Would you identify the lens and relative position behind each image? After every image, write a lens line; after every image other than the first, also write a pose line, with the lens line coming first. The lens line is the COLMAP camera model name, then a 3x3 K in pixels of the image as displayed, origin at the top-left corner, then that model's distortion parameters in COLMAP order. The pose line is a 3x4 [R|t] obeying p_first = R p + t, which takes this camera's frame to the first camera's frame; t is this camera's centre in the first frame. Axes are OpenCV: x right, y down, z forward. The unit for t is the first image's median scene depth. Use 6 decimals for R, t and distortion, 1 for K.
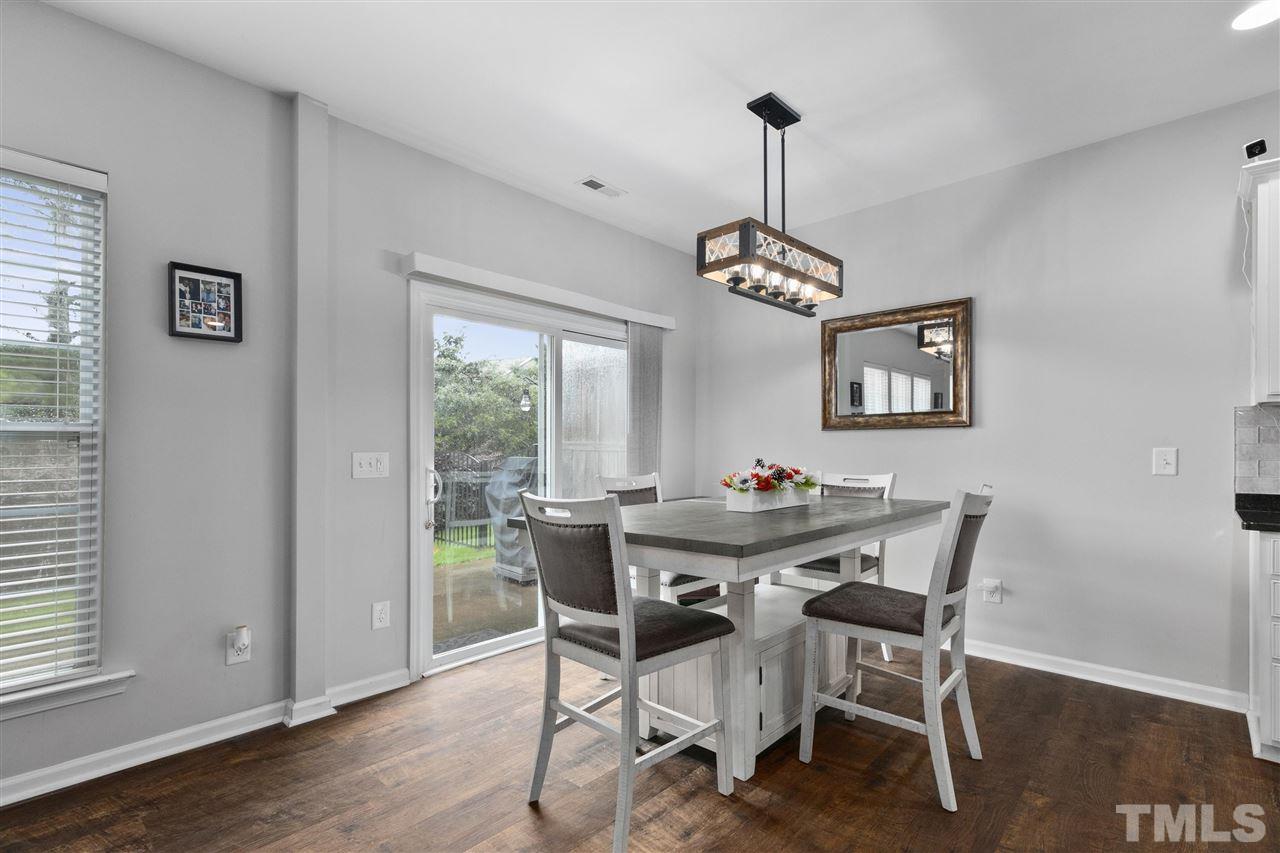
lens RADIAL K [[591.6, 0, 643.6], [0, 591.6, 443.0], [0, 0, 1]] dist [0.000646, -0.000111]
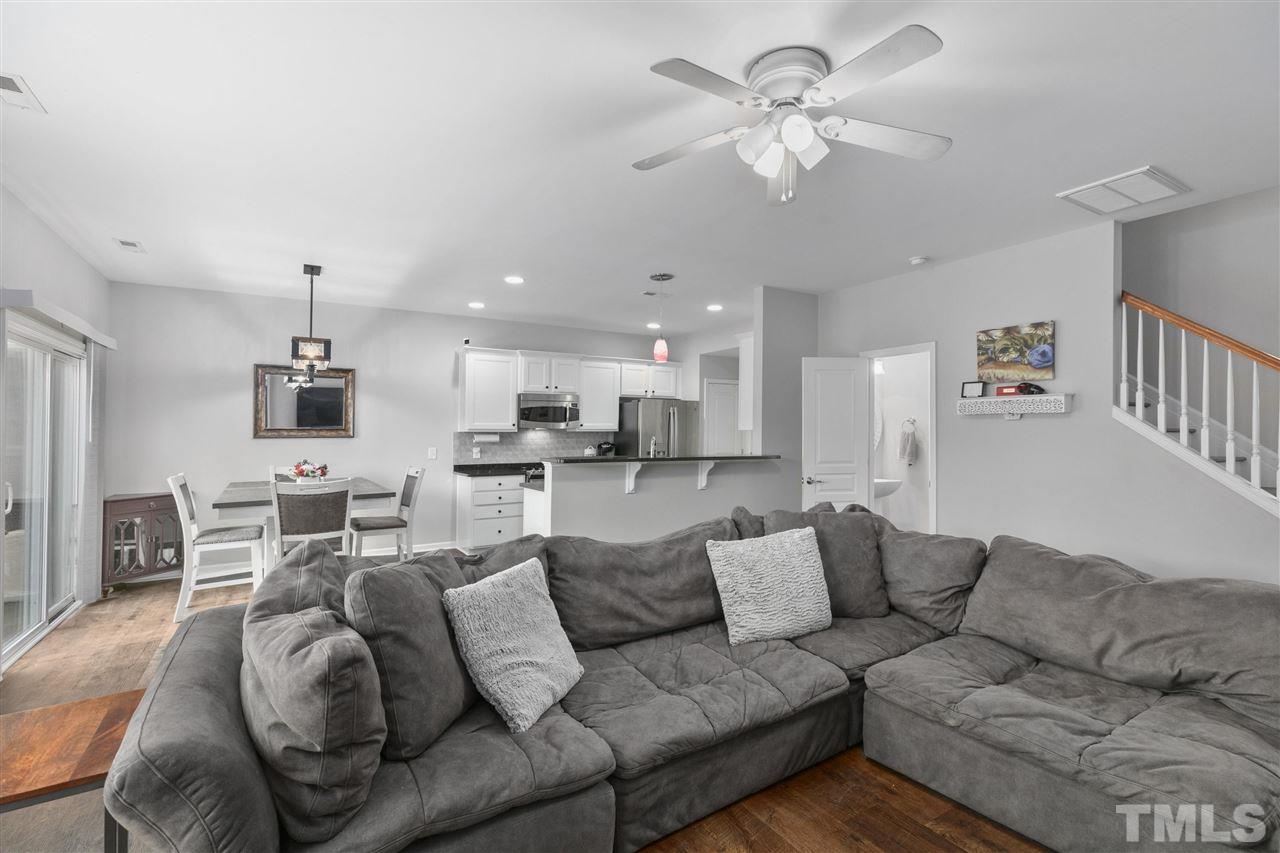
lens RADIAL K [[577.3, 0, 651.2], [0, 577.3, 427.8], [0, 0, 1]] dist [0.001486, 0.000096]
pose [[0.230915, 0.009537, 0.972927, -1.368462], [-0.009683, 0.999925, -0.007503, -0.073446], [-0.972926, -0.007688, 0.230990, -0.468982]]
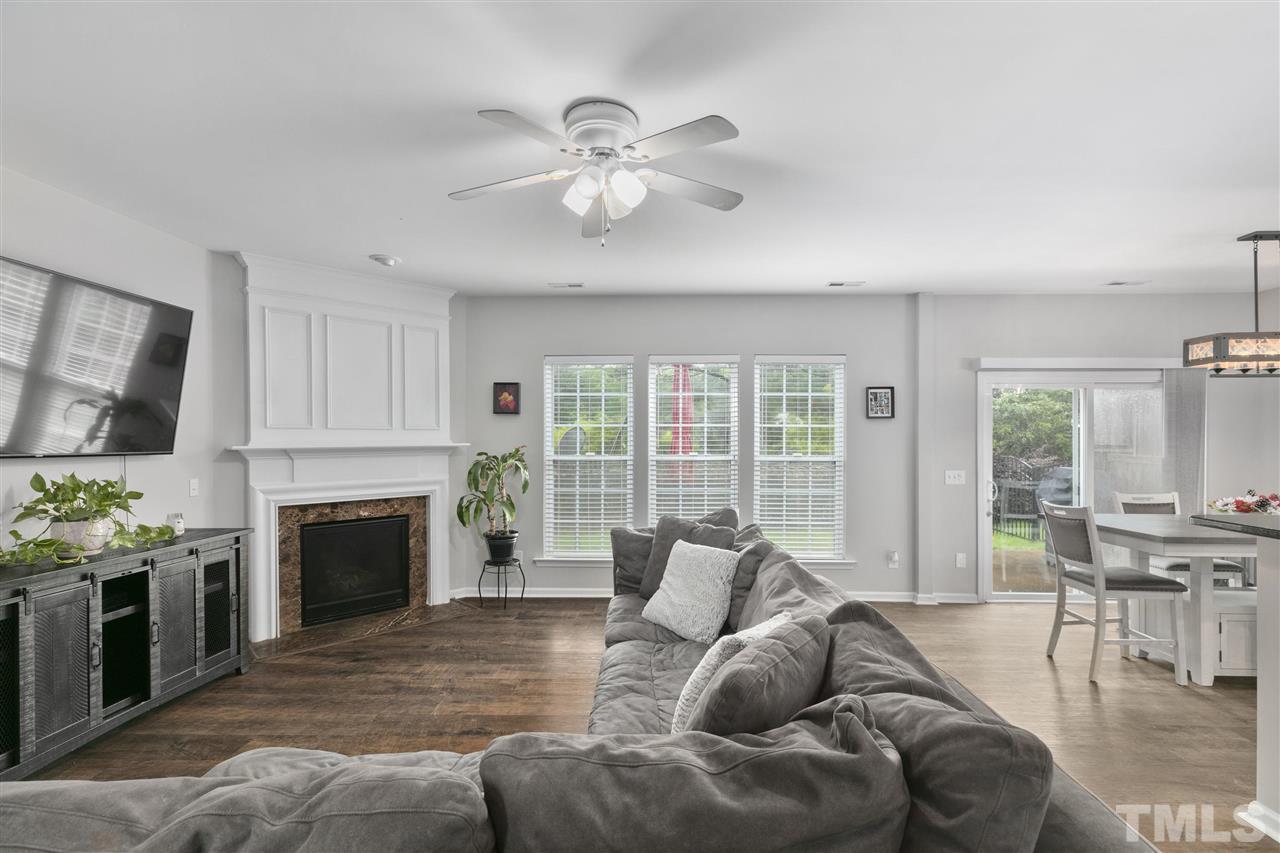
lens RADIAL K [[600.8, 0, 633.6], [0, 600.8, 431.7], [0, 0, 1]] dist [0.000393, 0.000107]
pose [[0.643628, -0.001890, -0.765336, 0.362477], [0.003803, 0.999993, 0.000729, -0.123283], [0.765329, -0.003379, 0.643630, -1.078629]]
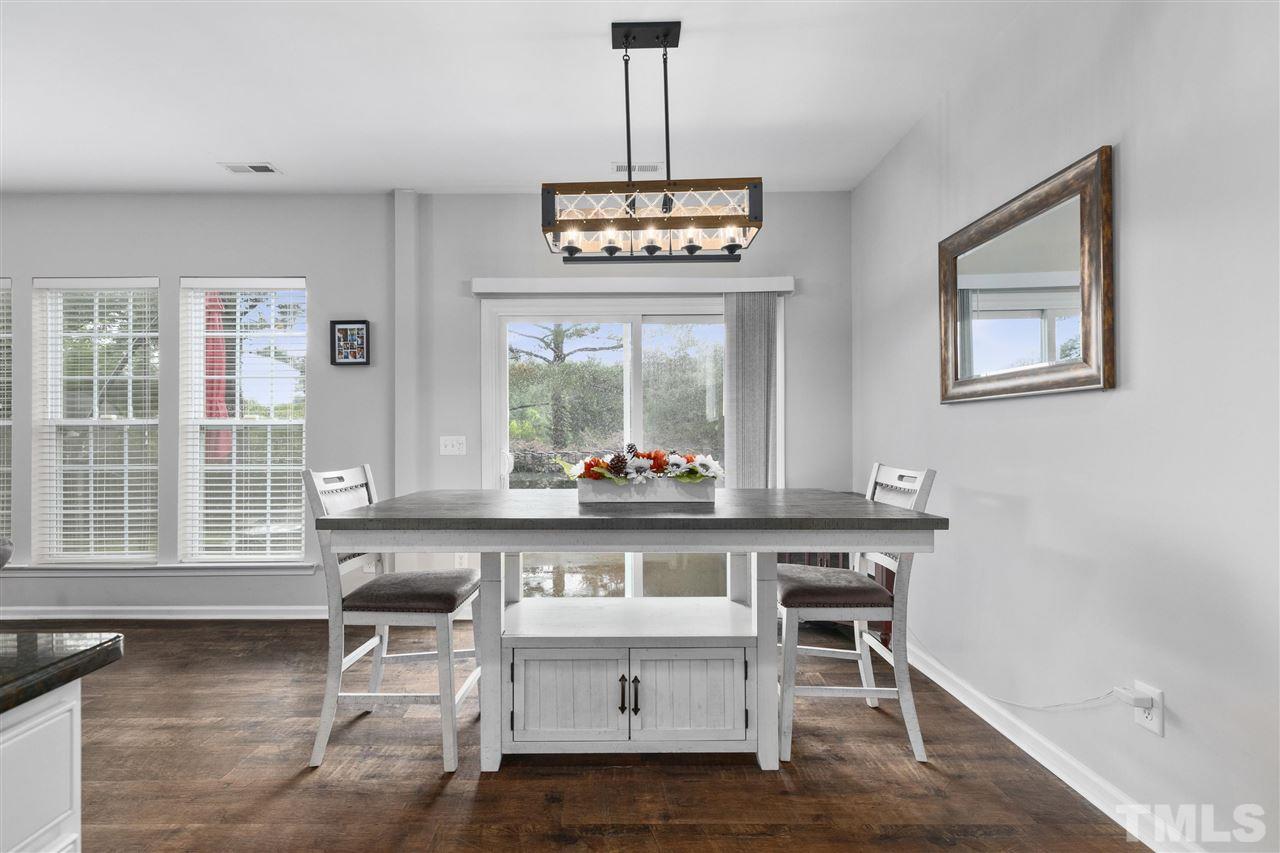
lens RADIAL K [[595.8, 0, 610.8], [0, 595.8, 425.4], [0, 0, 1]] dist [-0.000140, 0.018429]
pose [[0.687808, -0.008827, -0.725839, 0.843189], [0.011712, 0.999931, -0.001062, -0.003403], [0.725798, -0.007771, 0.687864, 0.376475]]
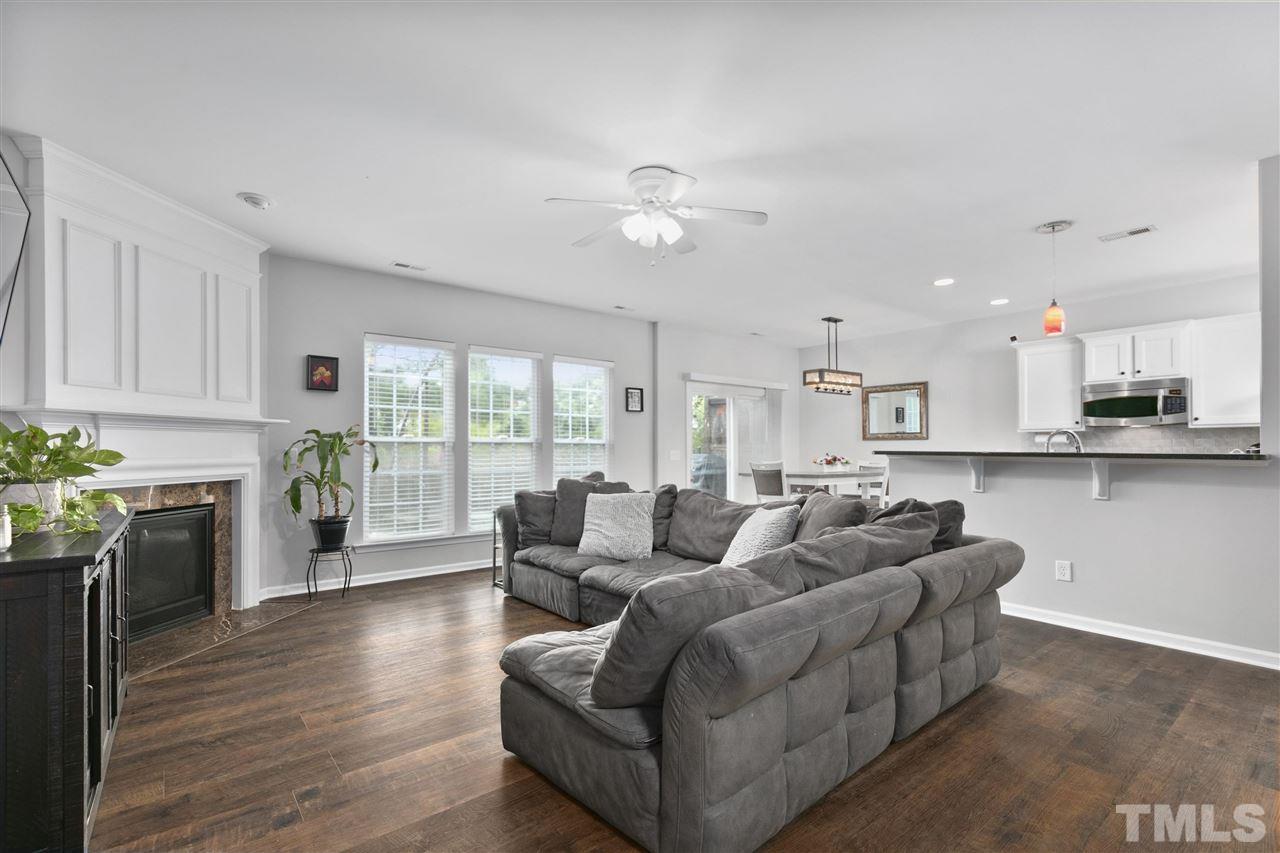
lens RADIAL K [[604.7, 0, 648.4], [0, 604.7, 429.6], [0, 0, 1]] dist [-0.002704, -0.000073]
pose [[0.991448, -0.002692, -0.130475, -0.256310], [-0.000537, 0.999695, -0.024706, -0.009615], [0.130502, 0.024564, 0.991144, -1.876446]]
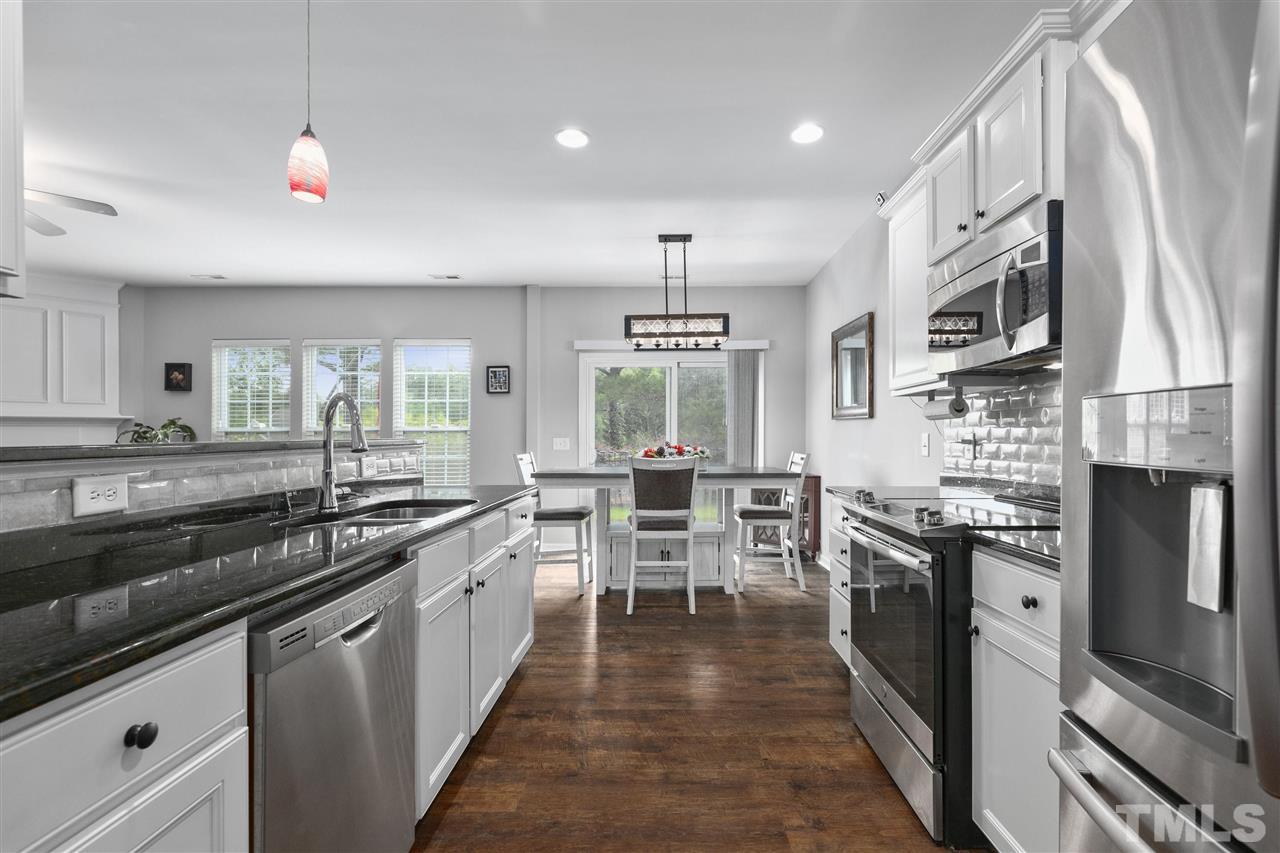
lens RADIAL K [[604.7, 0, 648.4], [0, 604.7, 429.6], [0, 0, 1]] dist [-0.002704, -0.000073]
pose [[0.664139, -0.006801, -0.747578, 1.535384], [0.008432, 0.999963, -0.001607, -0.009295], [0.747561, -0.005236, 0.664172, -0.235251]]
